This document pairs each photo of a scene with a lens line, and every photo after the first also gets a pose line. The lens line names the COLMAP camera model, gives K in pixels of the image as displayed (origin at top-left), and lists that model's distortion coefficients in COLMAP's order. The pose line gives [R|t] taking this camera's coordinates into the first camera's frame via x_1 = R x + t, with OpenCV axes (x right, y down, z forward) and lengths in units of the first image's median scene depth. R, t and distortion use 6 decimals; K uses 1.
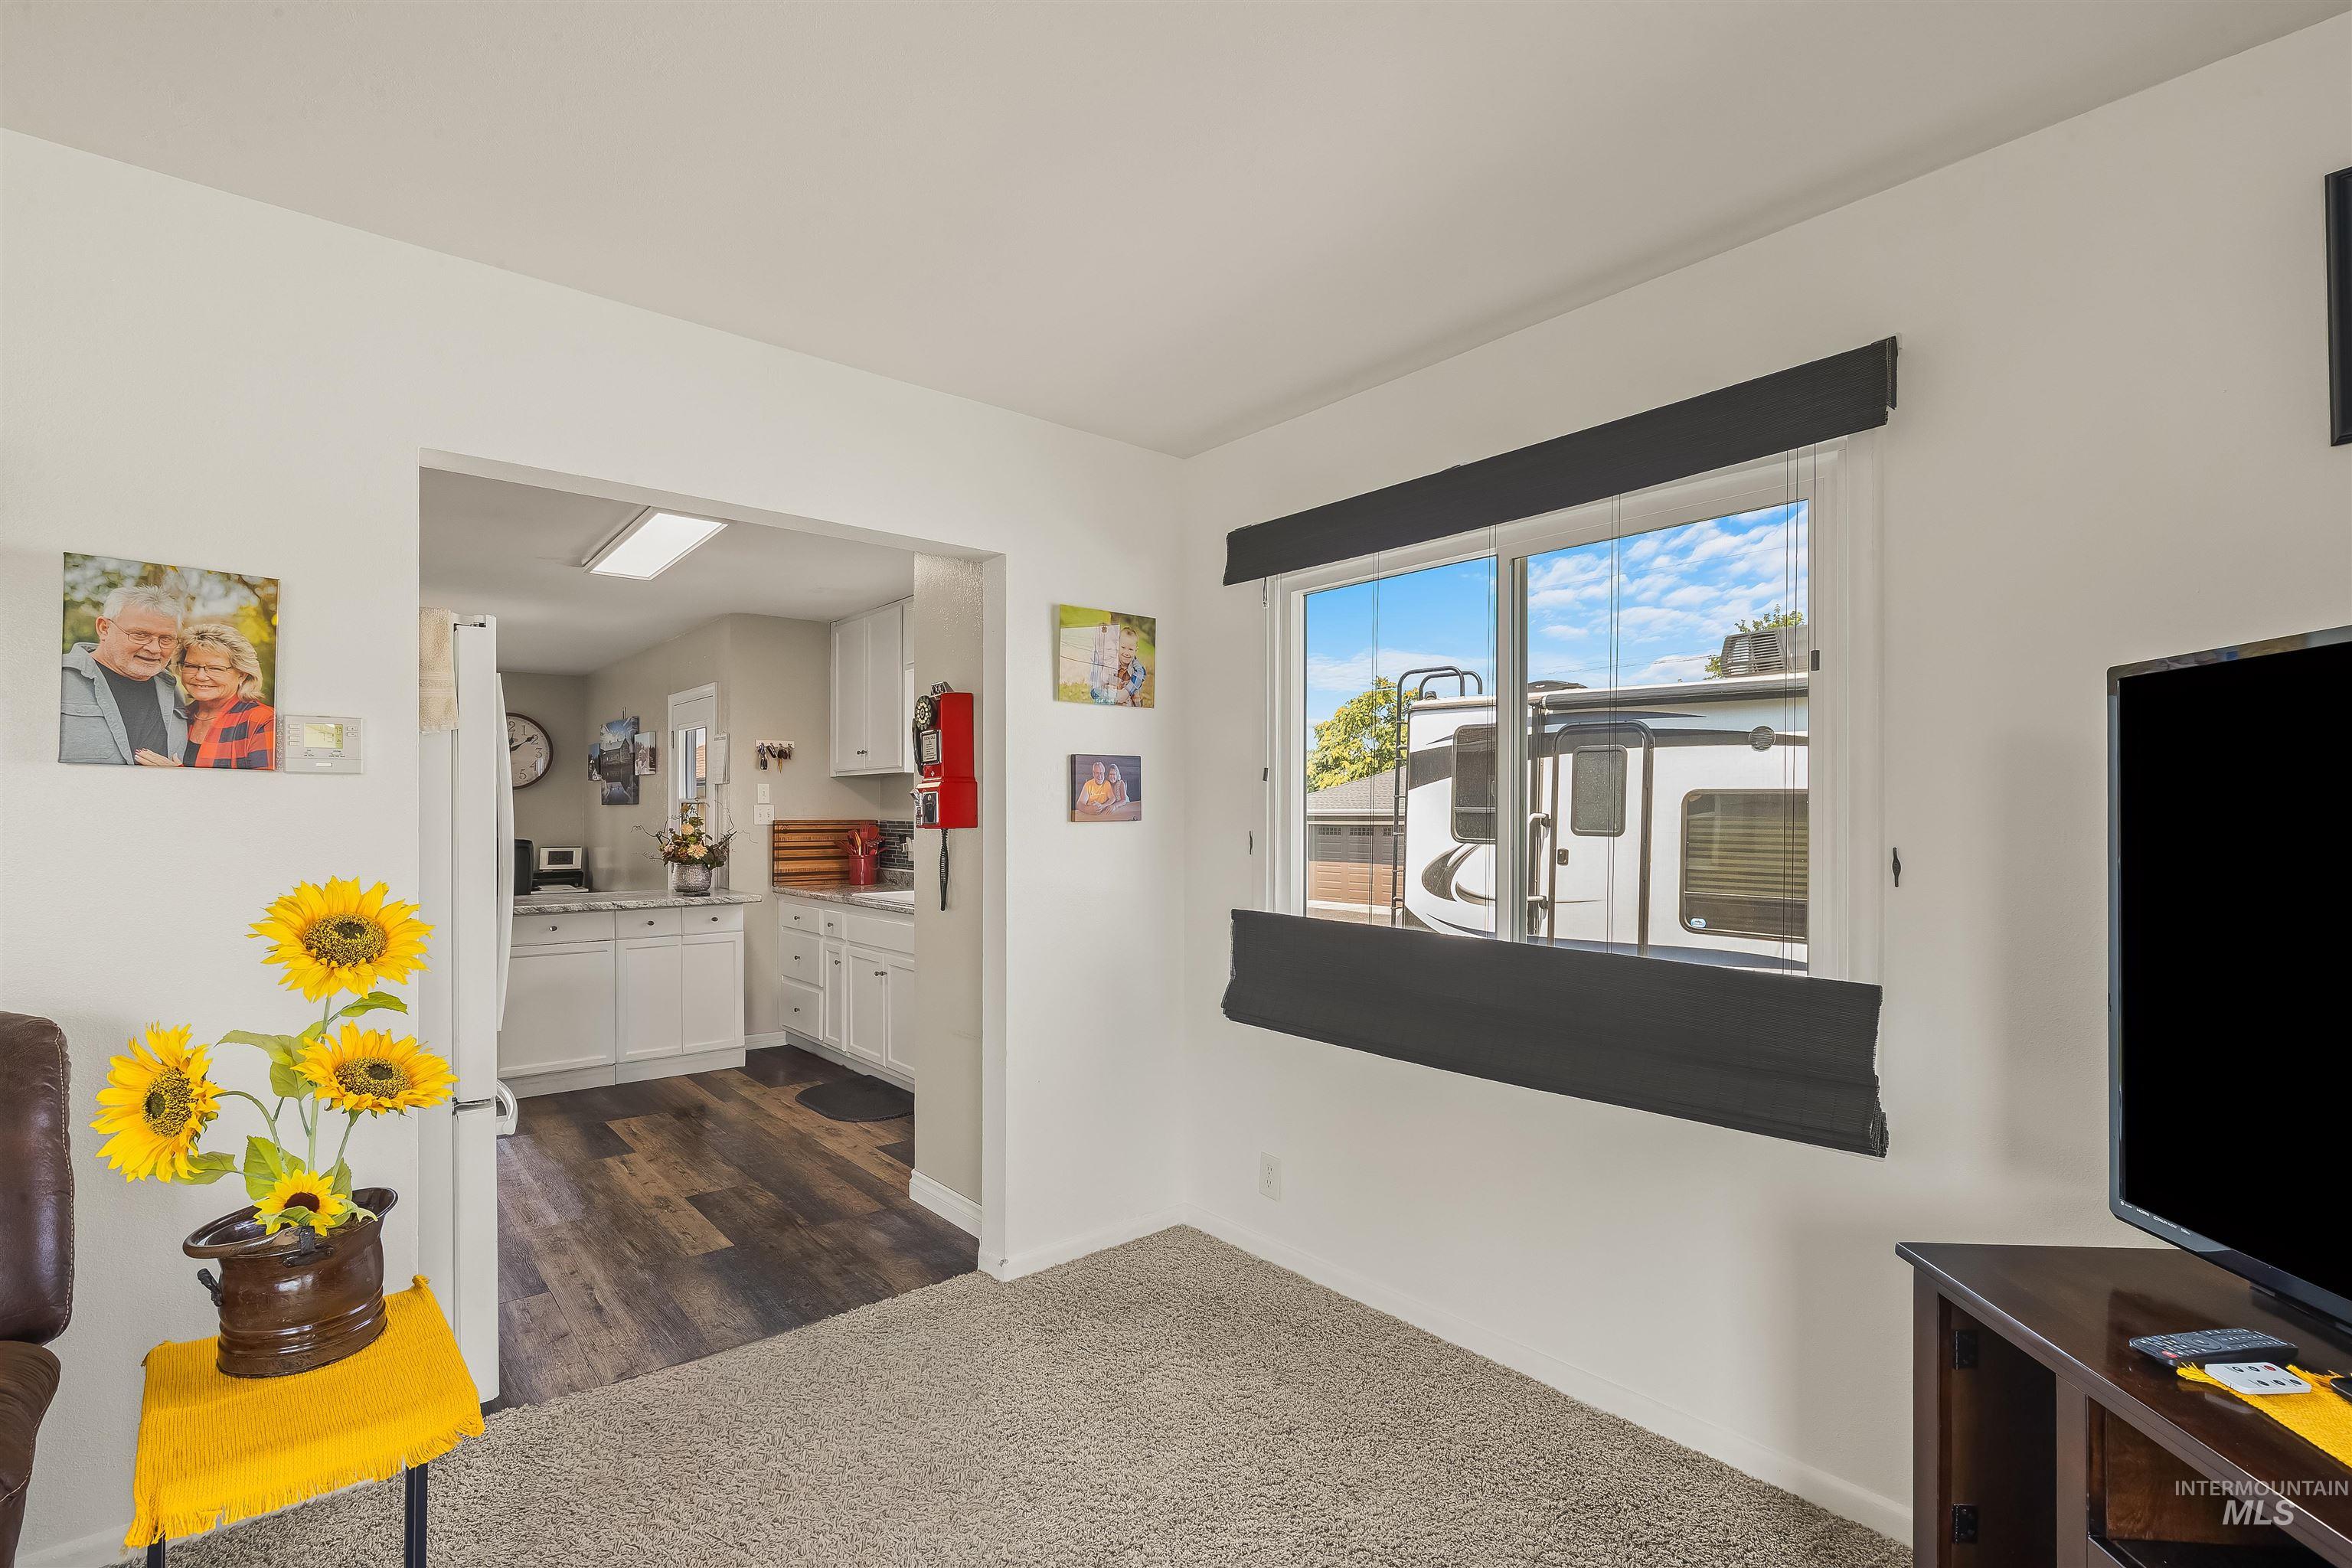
lens RADIAL K [[1082.2, 0, 1191.8], [0, 1082.2, 811.6], [0, 0, 1]] dist [-0.002105, 0.001140]
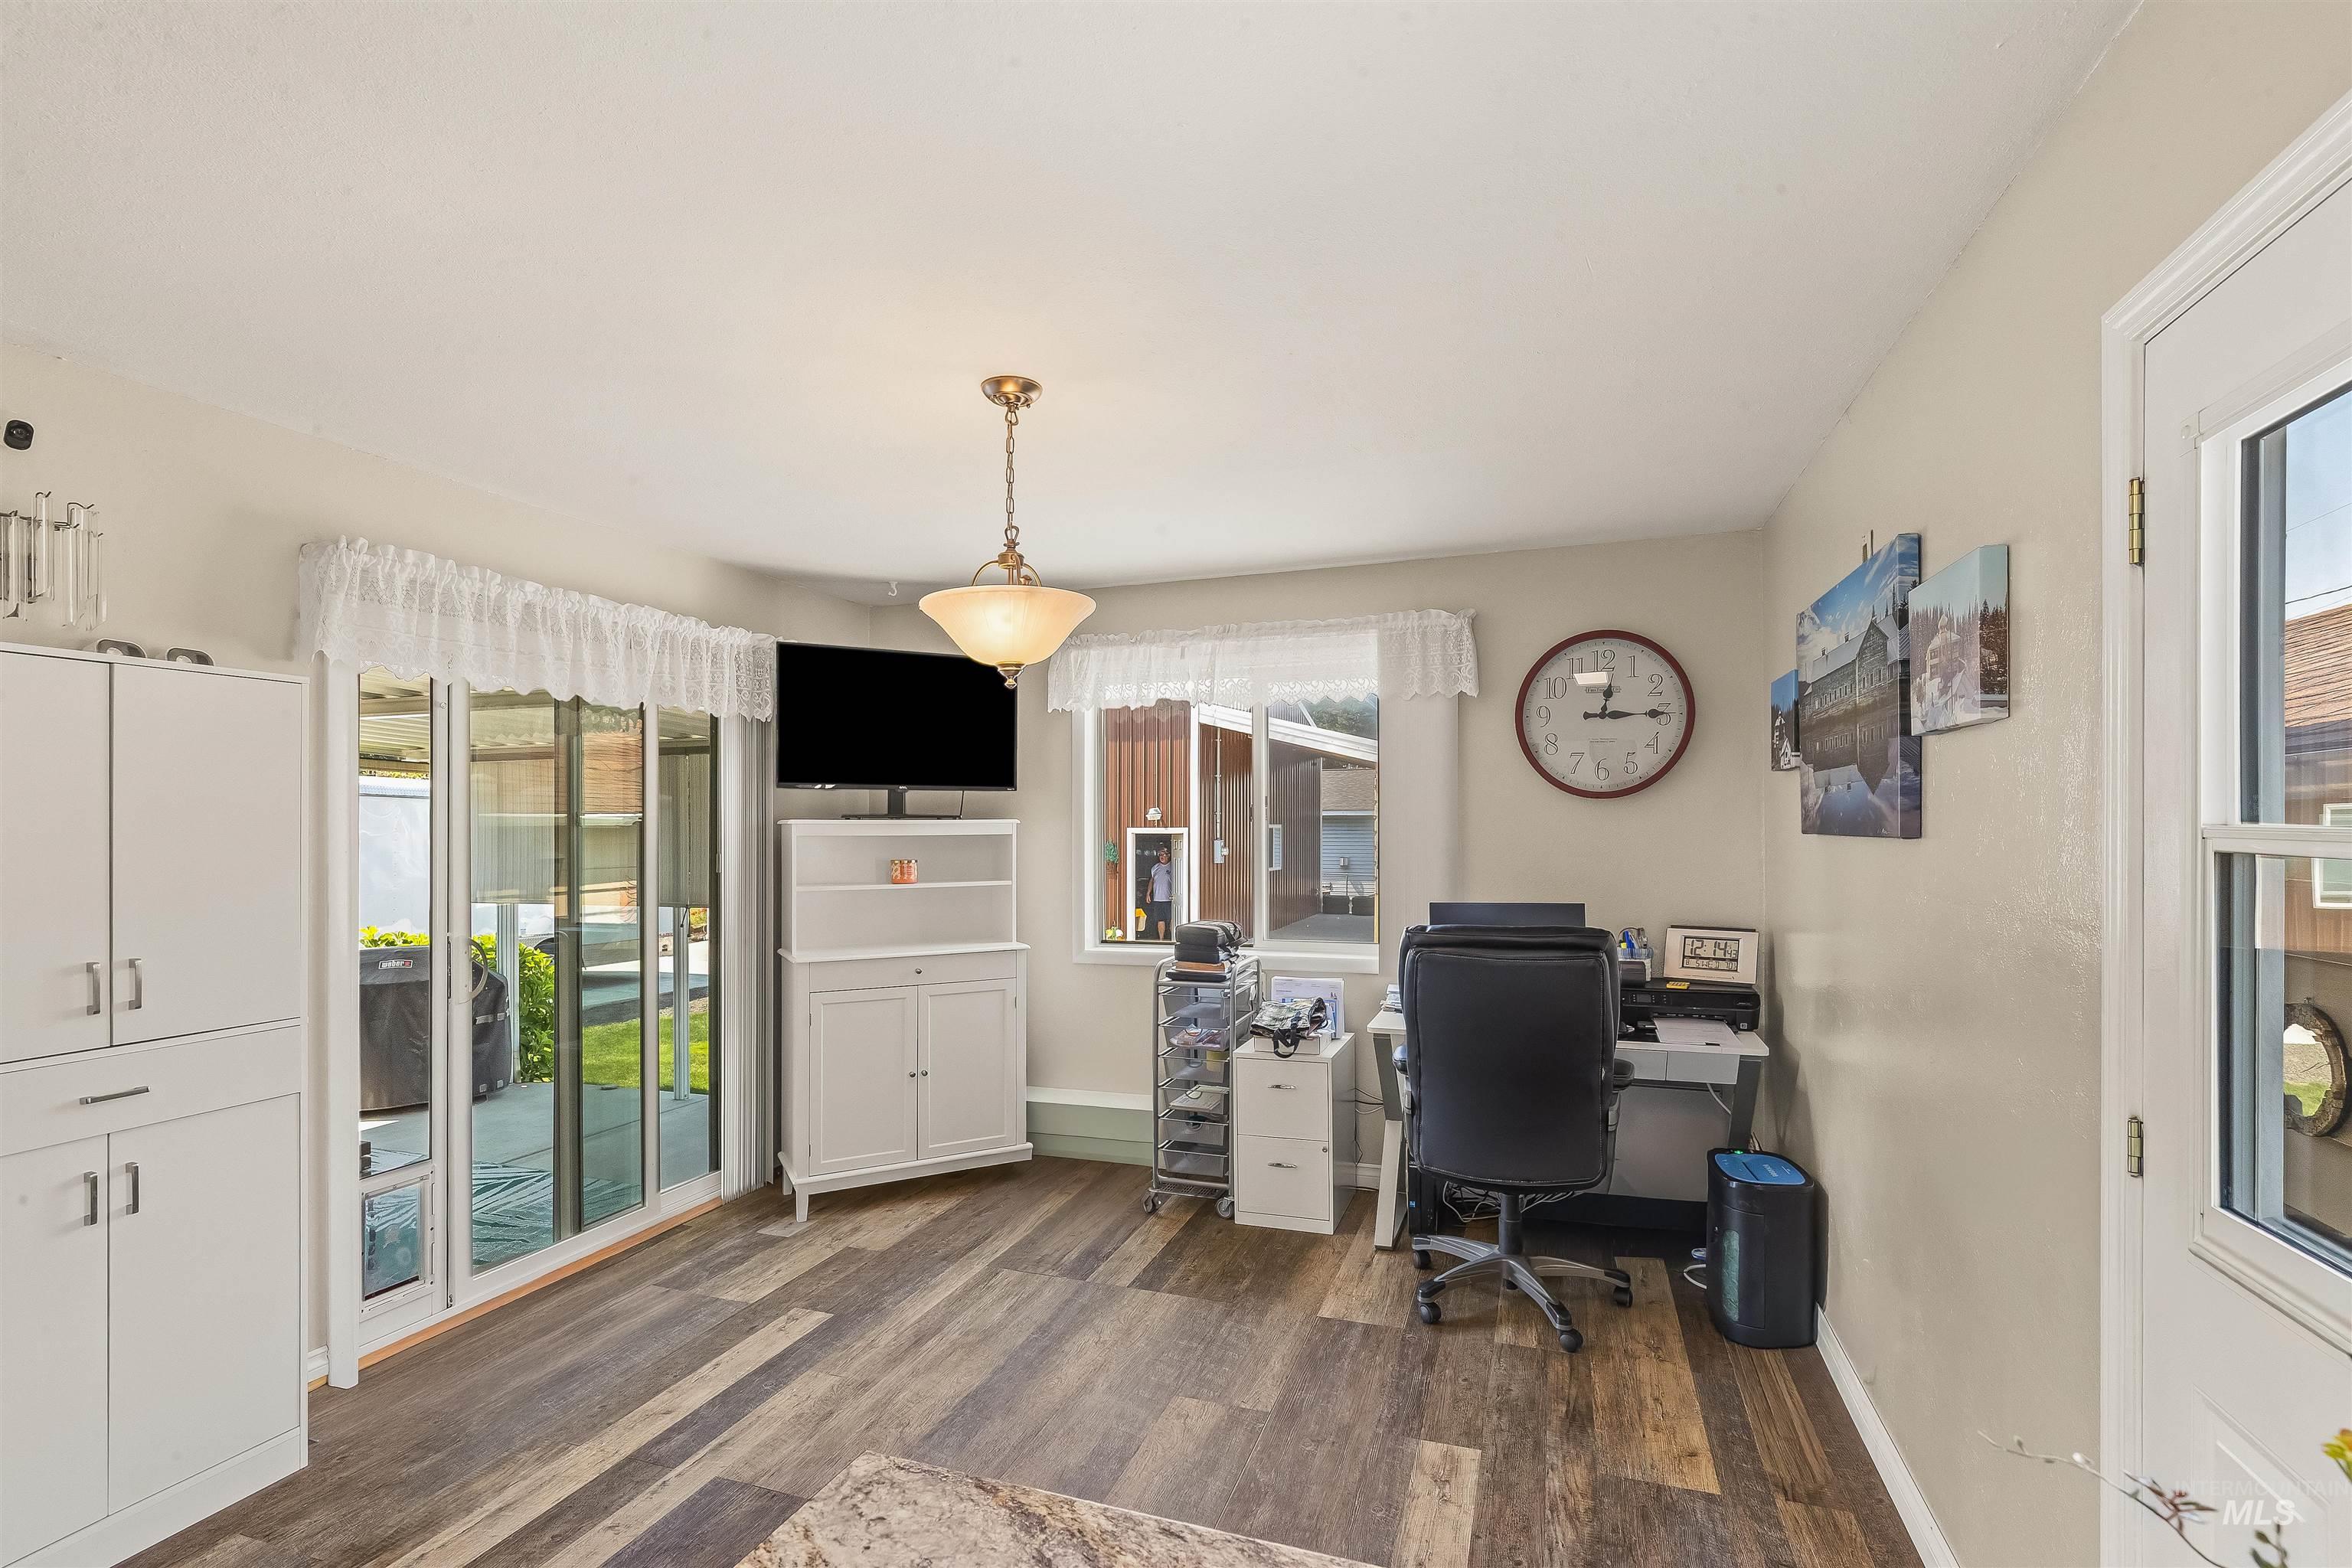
lens RADIAL K [[1082.2, 0, 1185.0], [0, 1082.2, 831.1], [0, 0, 1]] dist [-0.002105, 0.001140]
pose [[0.507085, 0.003578, -0.861889, -0.434925], [0.006059, 0.999952, 0.007716, -0.014375], [0.861875, -0.009135, 0.507039, 0.821422]]
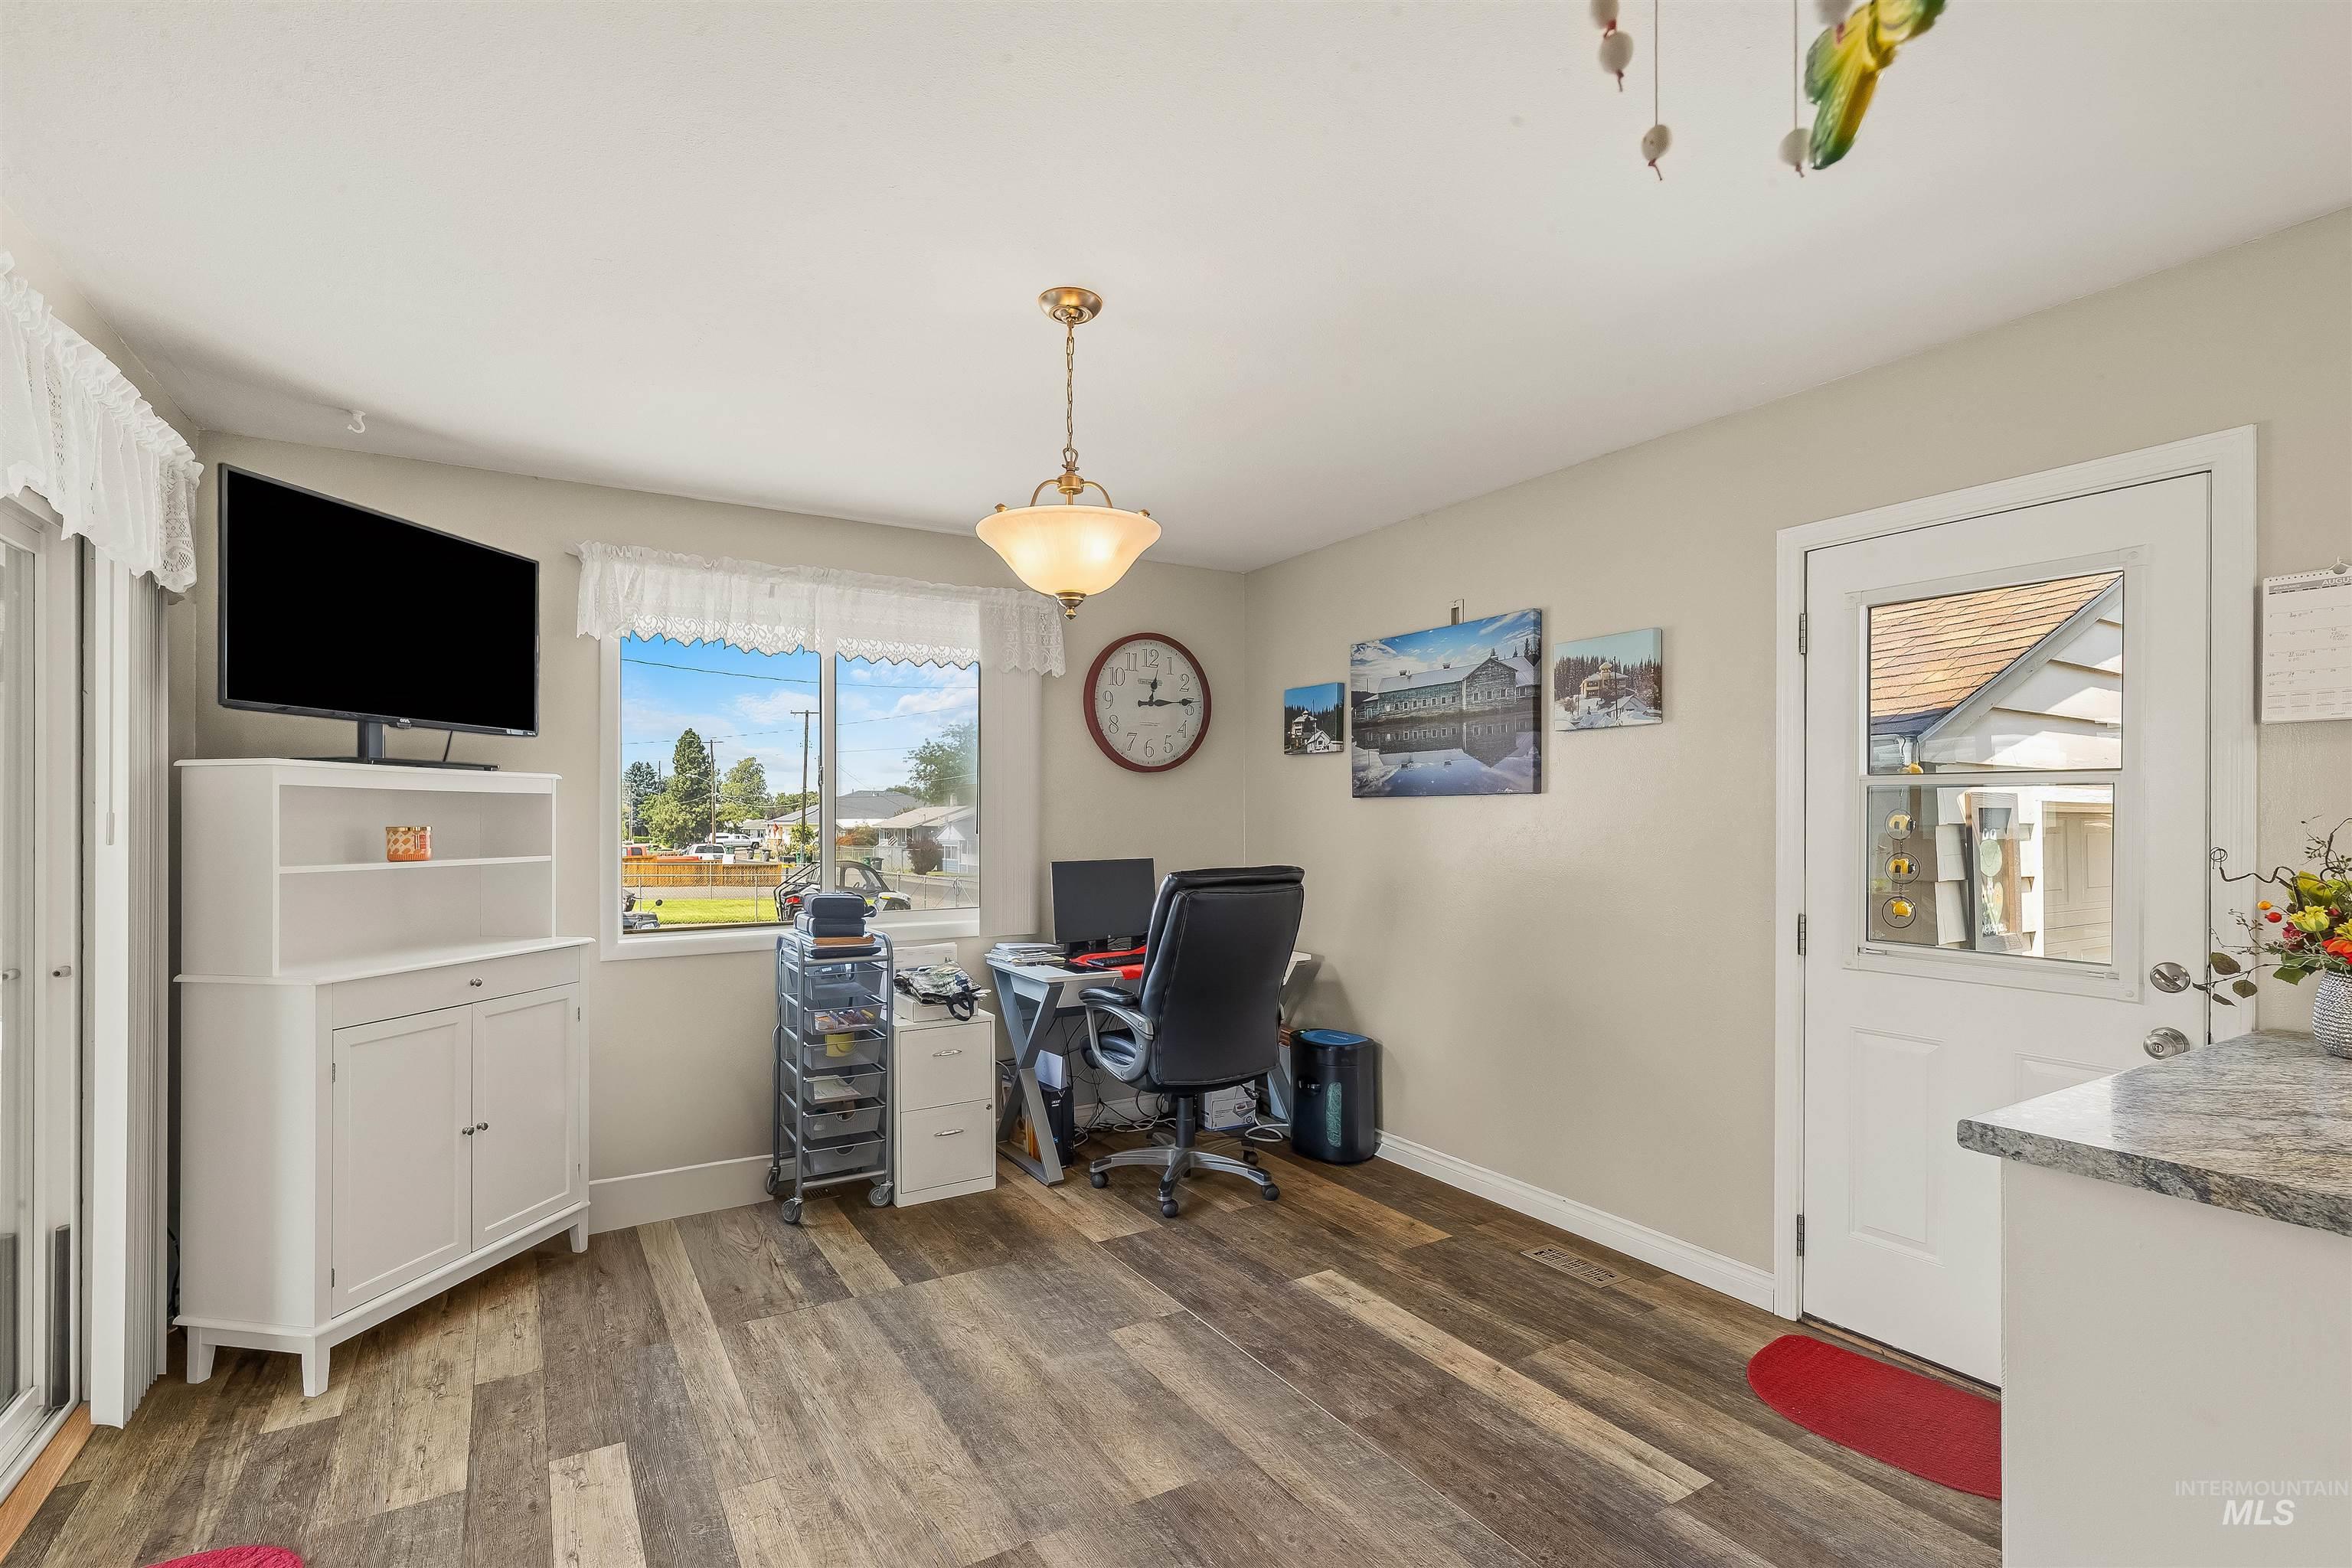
lens RADIAL K [[1082.2, 0, 1191.9], [0, 1082.2, 831.0], [0, 0, 1]] dist [-0.002105, 0.001140]
pose [[0.988699, 0.000986, -0.149914, -0.707392], [0.001118, 0.999902, 0.013944, 0.003413], [0.149913, -0.013954, 0.988601, 0.606751]]
